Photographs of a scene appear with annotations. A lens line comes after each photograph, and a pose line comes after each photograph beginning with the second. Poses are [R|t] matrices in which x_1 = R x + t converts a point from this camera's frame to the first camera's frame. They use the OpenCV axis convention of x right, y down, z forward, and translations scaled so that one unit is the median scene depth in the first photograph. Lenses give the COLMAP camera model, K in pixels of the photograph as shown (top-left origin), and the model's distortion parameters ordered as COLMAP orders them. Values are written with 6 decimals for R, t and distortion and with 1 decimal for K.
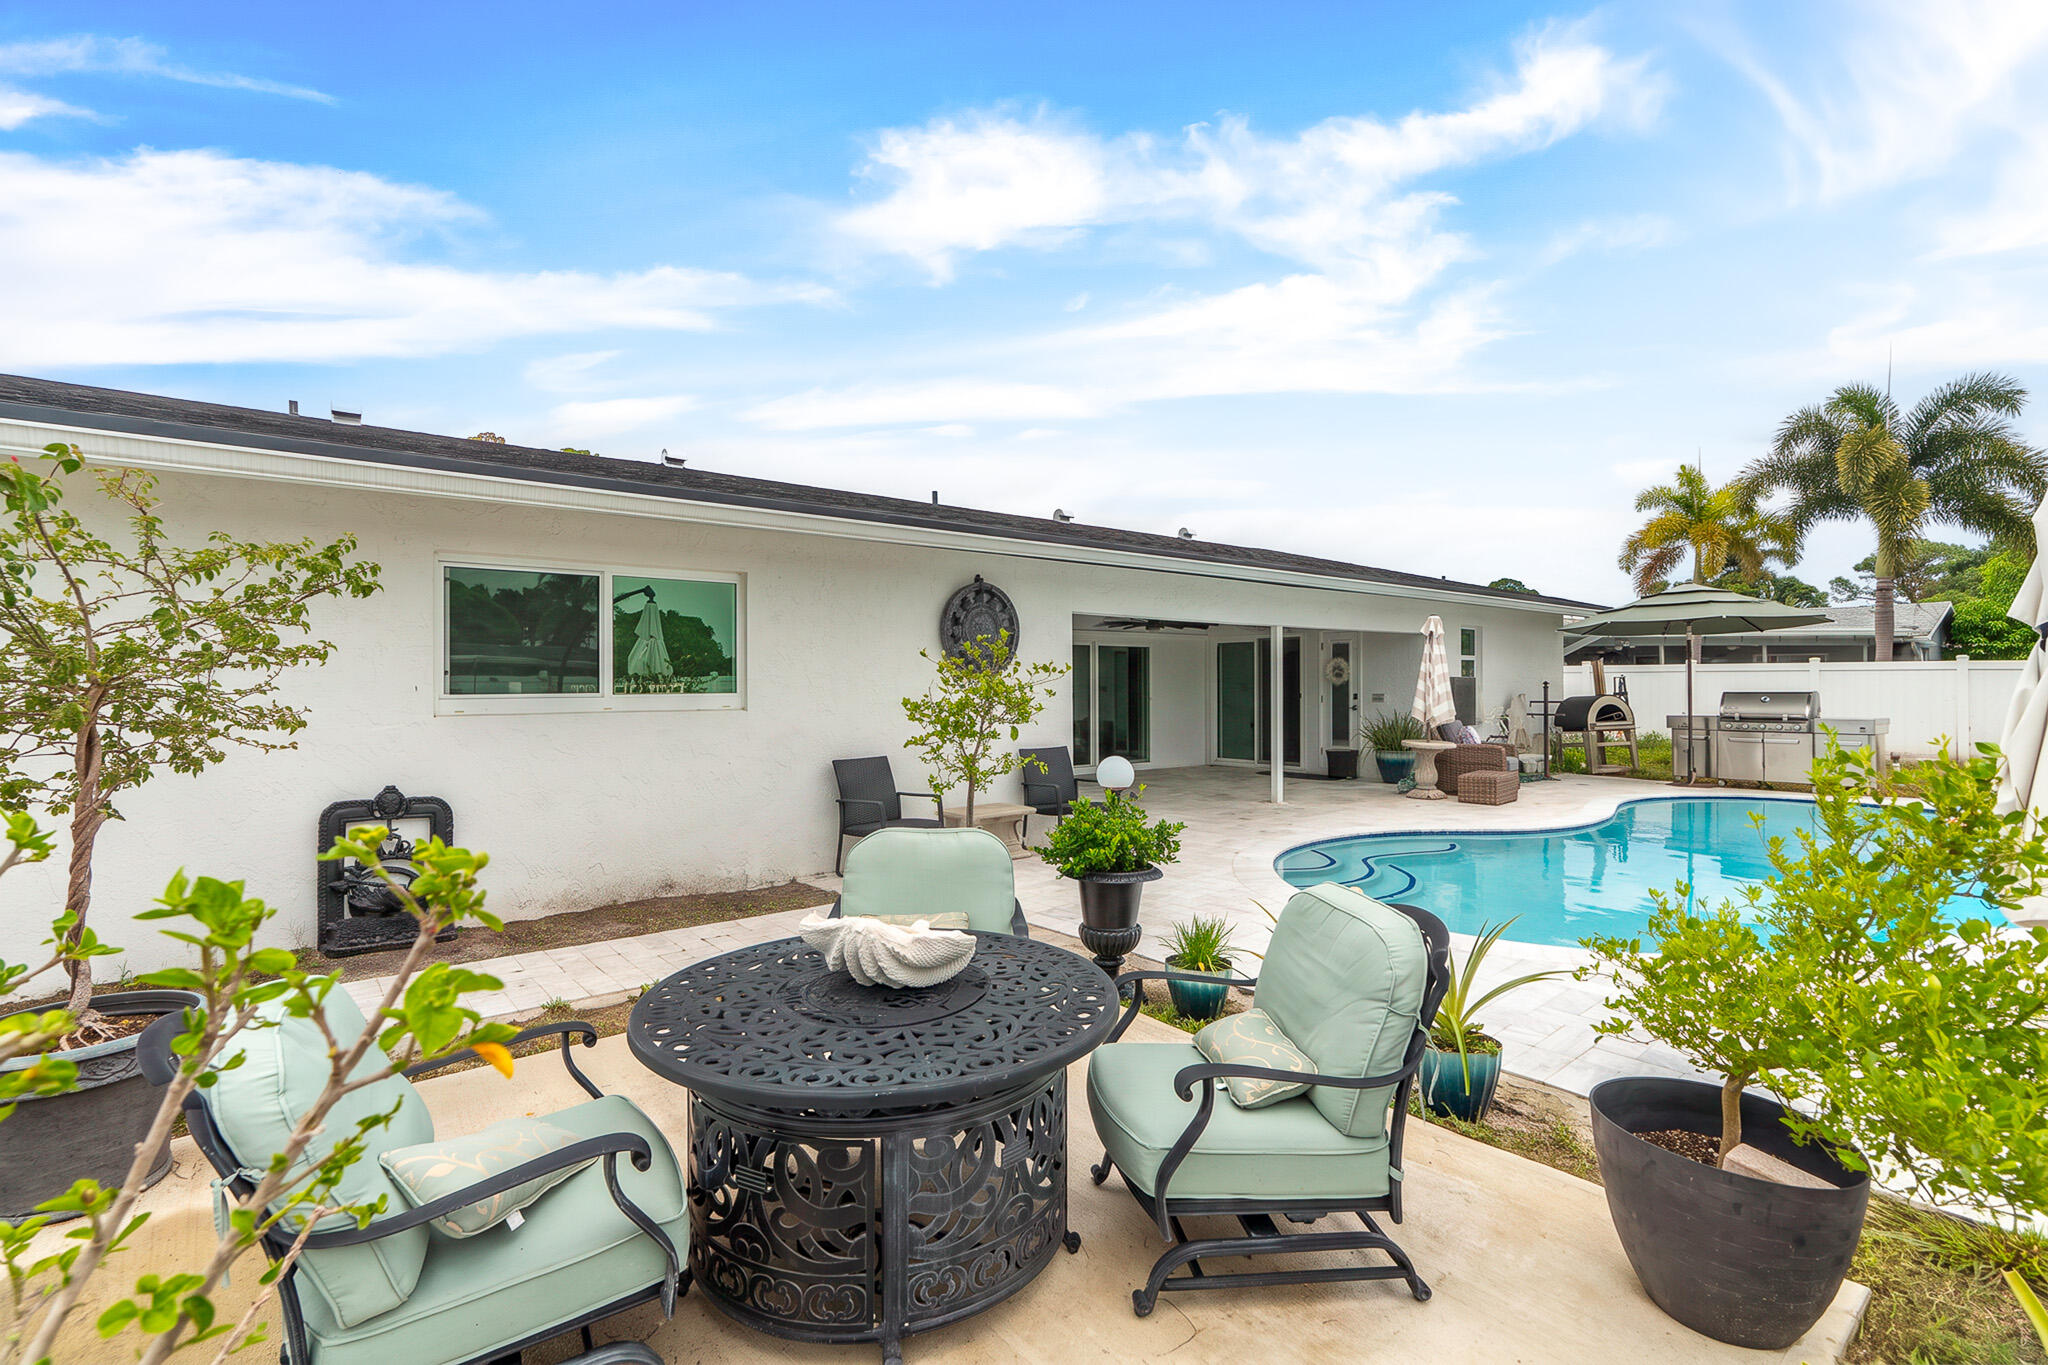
lens RADIAL K [[930.9, 0, 1024.0], [0, 930.9, 682.5], [0, 0, 1]] dist [-0.000837, -0.000109]
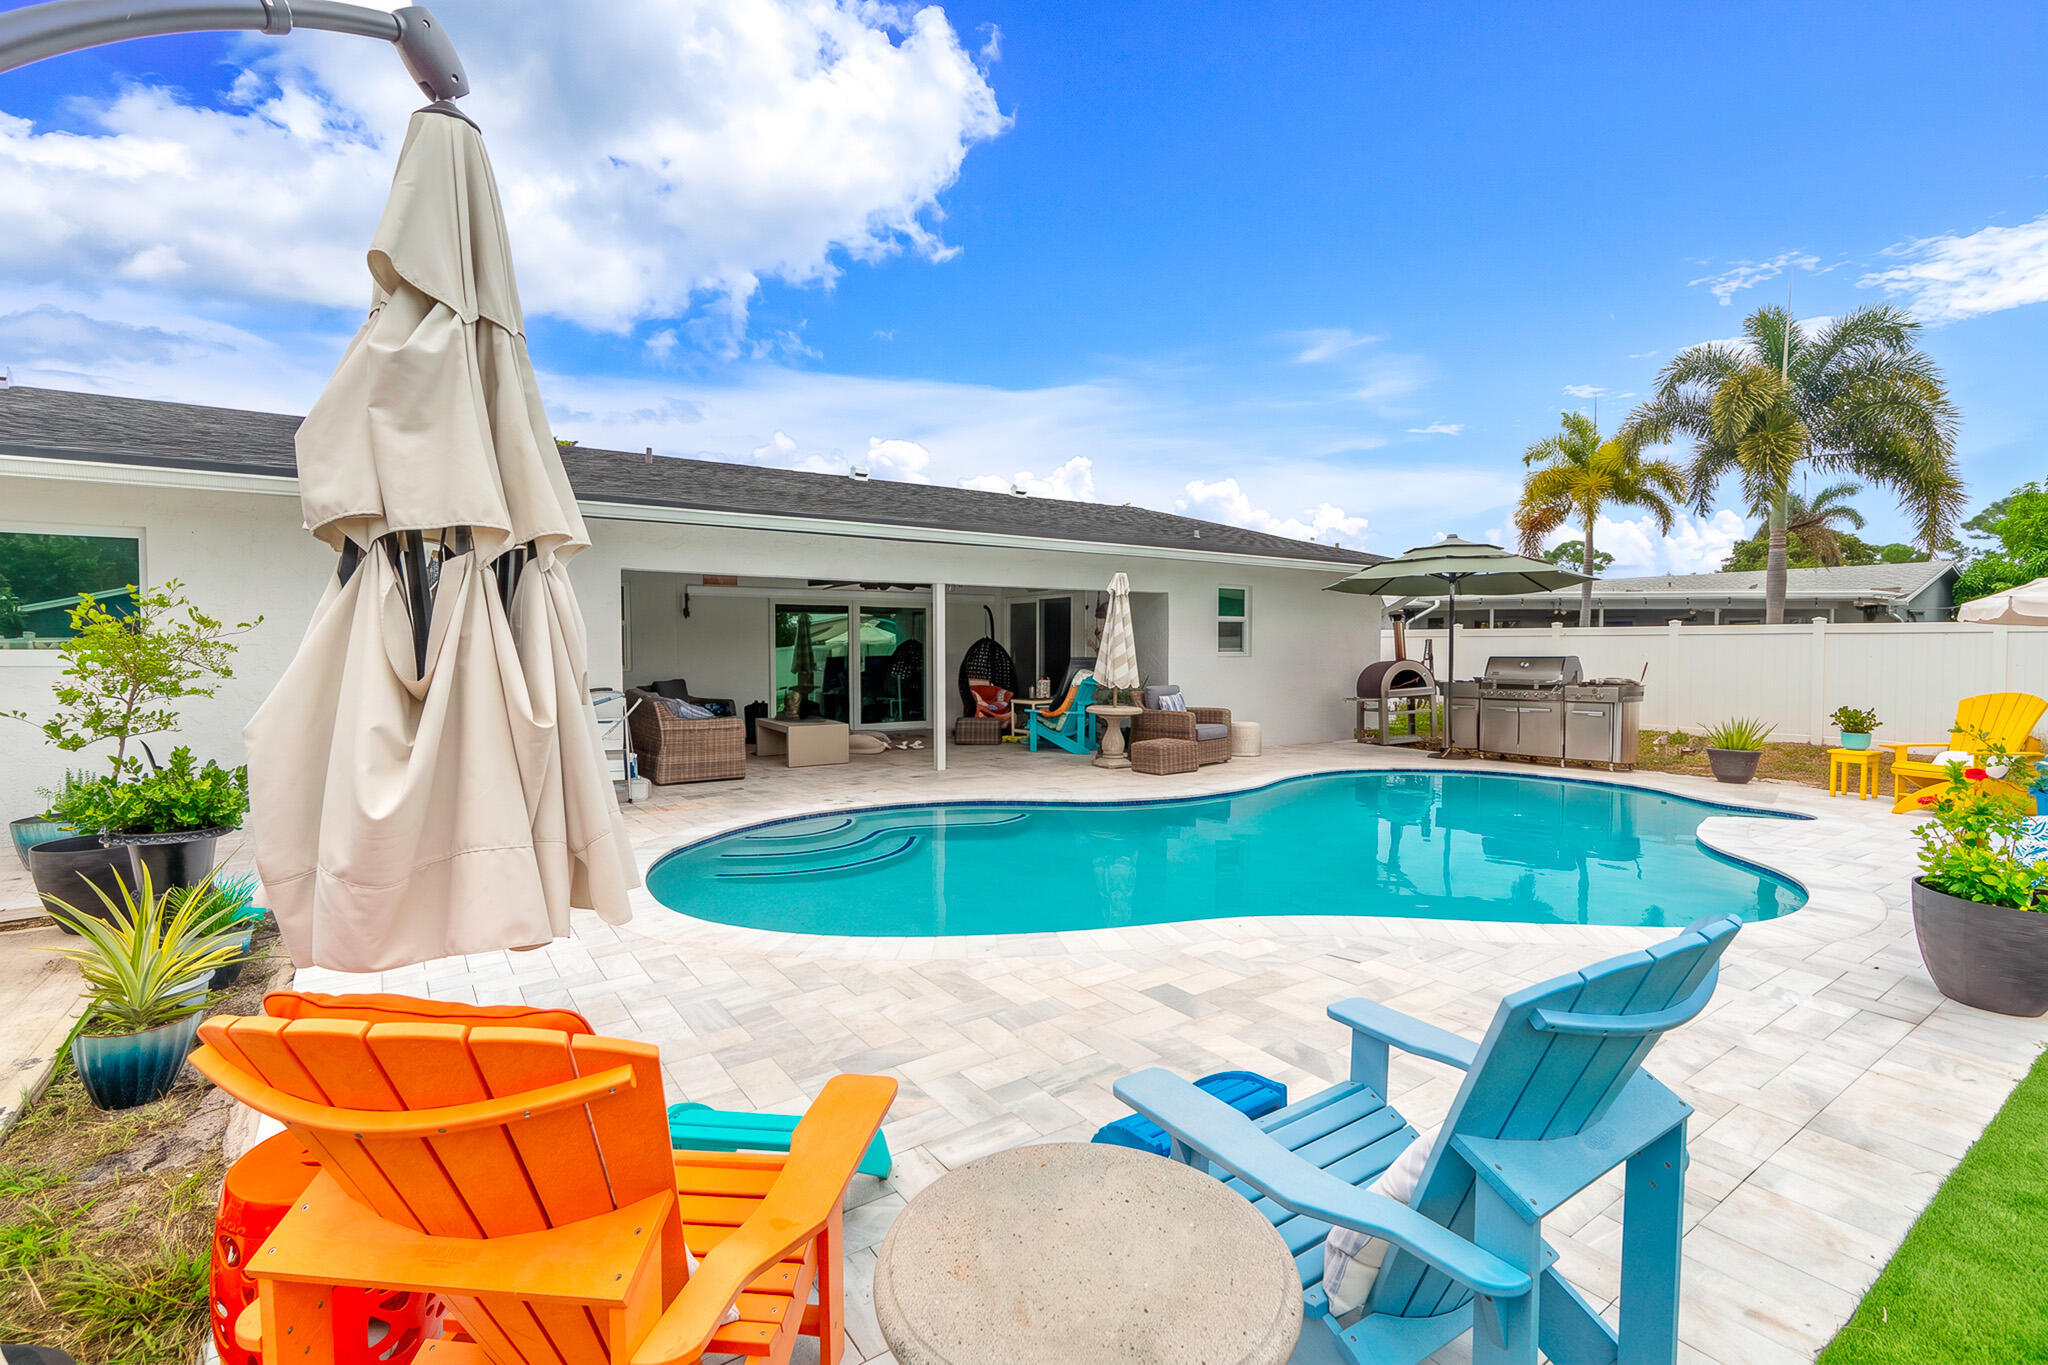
lens RADIAL K [[930.9, 0, 1024.0], [0, 930.9, 682.5], [0, 0, 1]] dist [-0.000837, -0.000109]
pose [[0.997435, 0.006867, -0.071245, 0.310384], [-0.004137, 0.999254, 0.038397, 0.002222], [0.071455, -0.038003, 0.996720, 0.039343]]
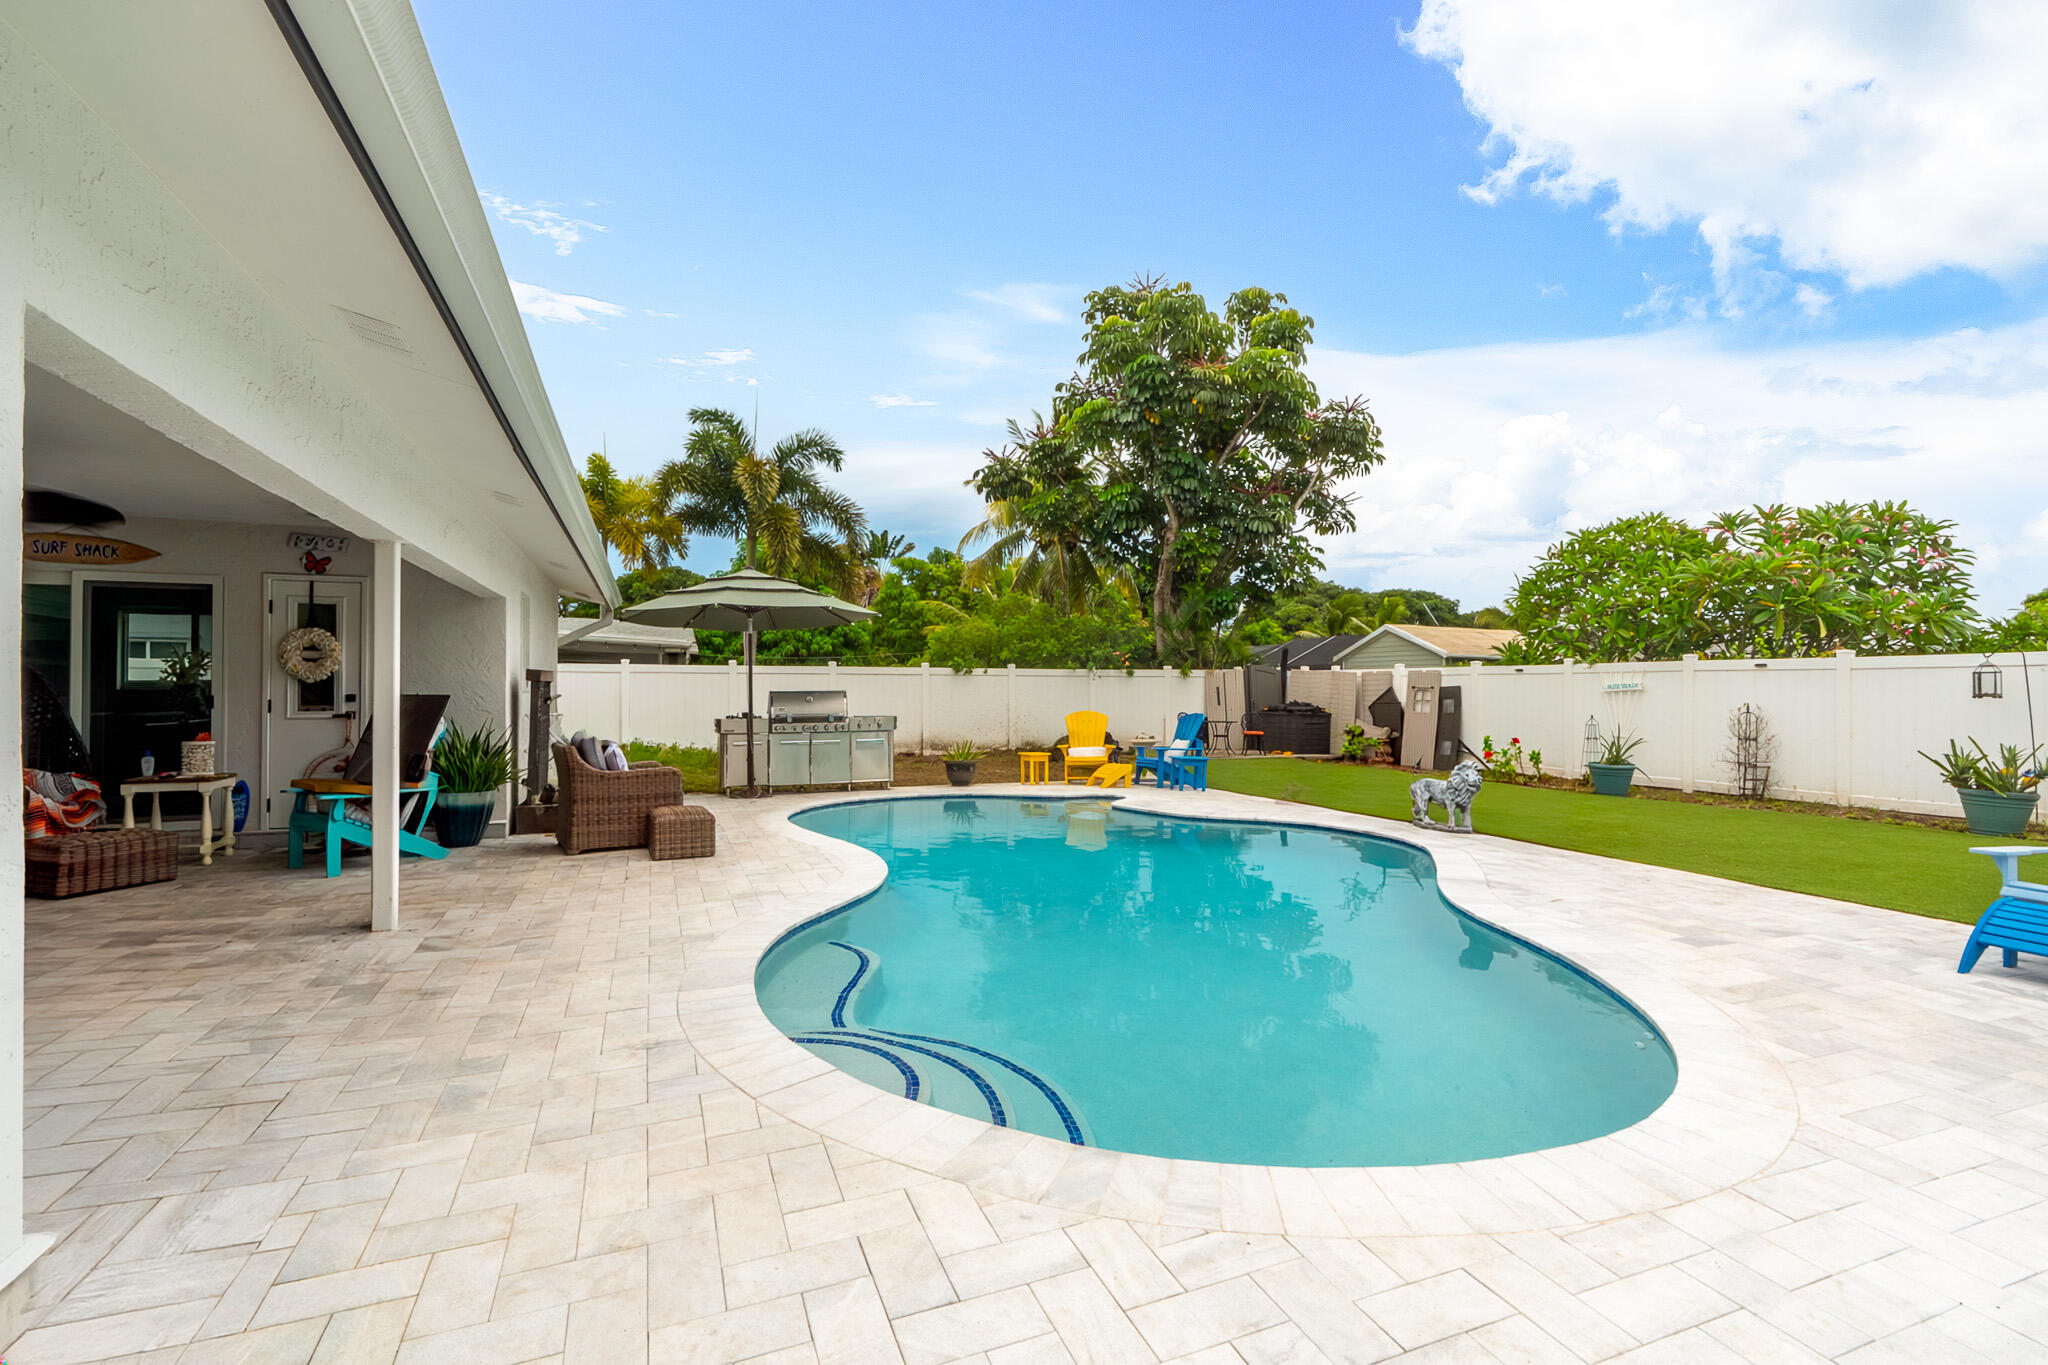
lens RADIAL K [[935.5, 0, 1020.3], [0, 935.5, 675.6], [0, 0, 1]] dist [-0.001058, 0.000040]
pose [[0.296521, 0.016634, 0.954881, -0.061065], [-0.003278, 0.999860, -0.016400, 0.007975], [-0.955021, 0.001732, 0.296534, 0.423732]]
